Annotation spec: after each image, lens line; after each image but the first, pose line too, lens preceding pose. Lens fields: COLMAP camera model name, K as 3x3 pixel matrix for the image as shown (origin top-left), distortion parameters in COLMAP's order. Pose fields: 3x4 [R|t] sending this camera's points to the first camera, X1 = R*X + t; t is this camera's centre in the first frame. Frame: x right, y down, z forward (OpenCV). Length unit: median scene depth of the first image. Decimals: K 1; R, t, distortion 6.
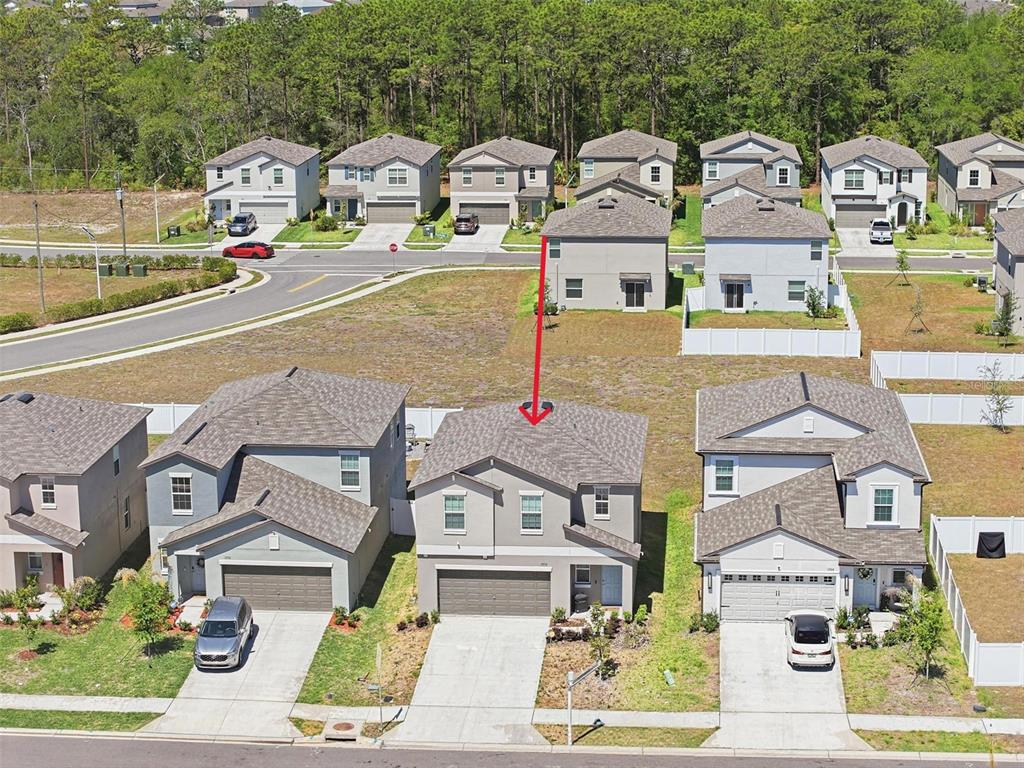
lens RADIAL K [[2057.7, 0, 511.6], [0, 2057.7, 384.5], [0, 0, 1]] dist [-0.146736, 0.000000]
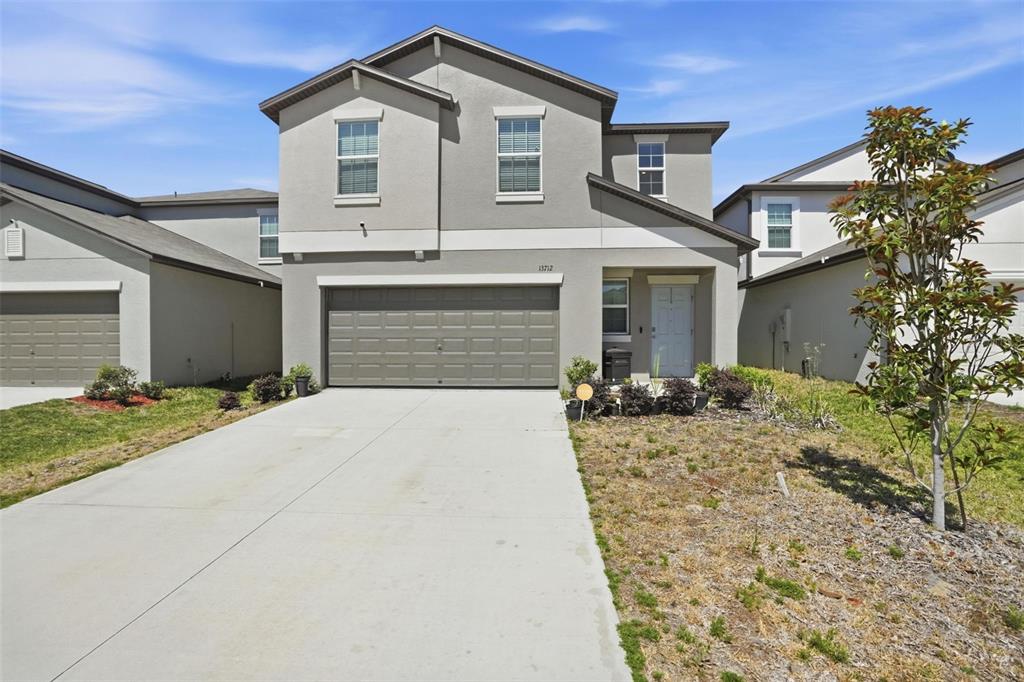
lens RADIAL K [[470.0, 0, 504.9], [0, 470.0, 343.4], [0, 0, 1]] dist [-0.035555, 0.000429]
pose [[0.999679, 0.008002, 0.024045, 0.003935], [-0.002152, 0.972217, -0.234070, 0.122118], [-0.025250, 0.233943, 0.971922, 0.852907]]
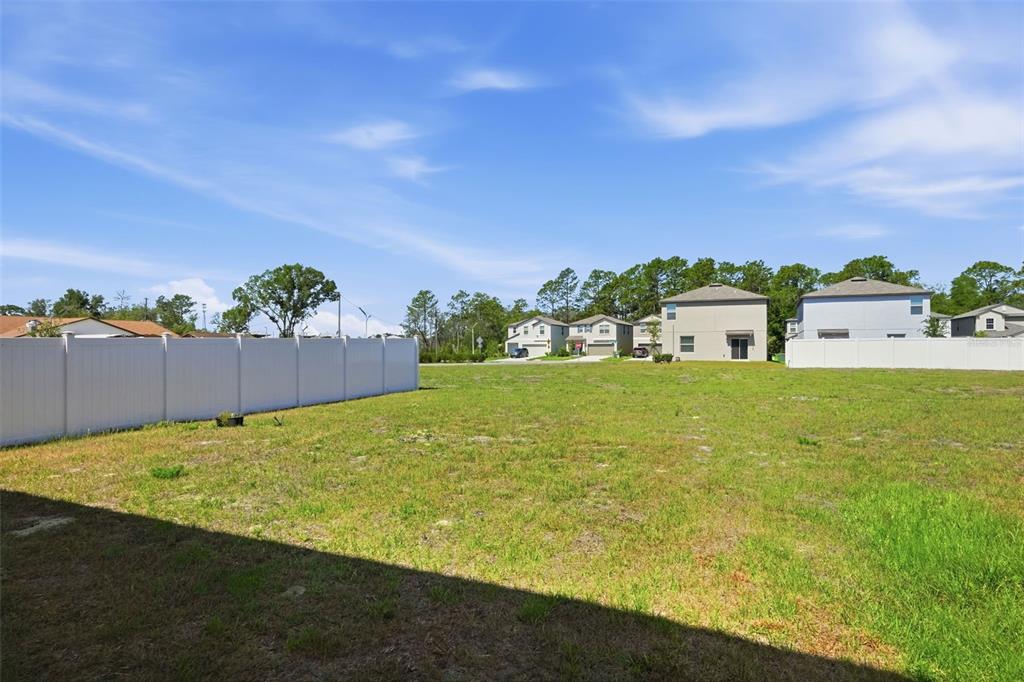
lens RADIAL K [[575.6, 0, 518.8], [0, 575.6, 342.7], [0, 0, 1]] dist [-0.014521, 0.001669]
pose [[0.948223, 0.005038, -0.317566, 0.073813], [-0.079257, 0.971995, -0.221234, 0.062293], [0.307558, 0.234949, 0.922067, 1.084929]]
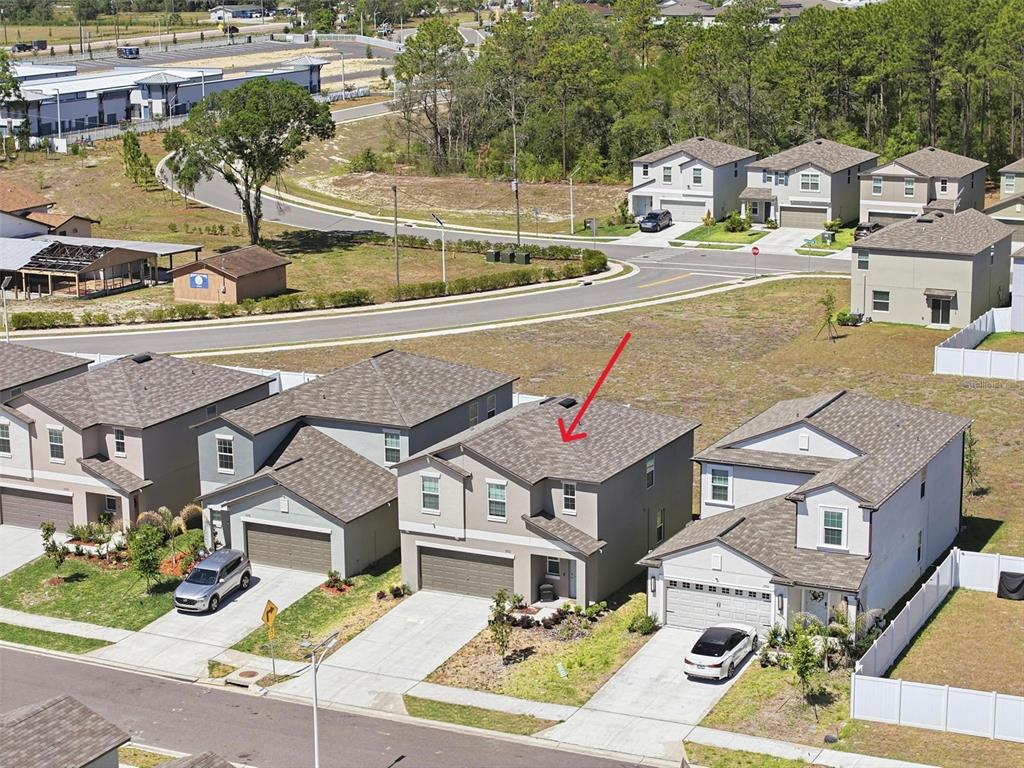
lens RADIAL K [[2057.7, 0, 514.2], [0, 2057.7, 386.4], [0, 0, 1]] dist [-0.146736, 0.000000]
pose [[0.934006, 0.078136, -0.348608, 0.355511], [-0.077794, 0.996857, 0.015005, -0.011117], [0.348685, 0.013105, 0.937148, 0.021805]]
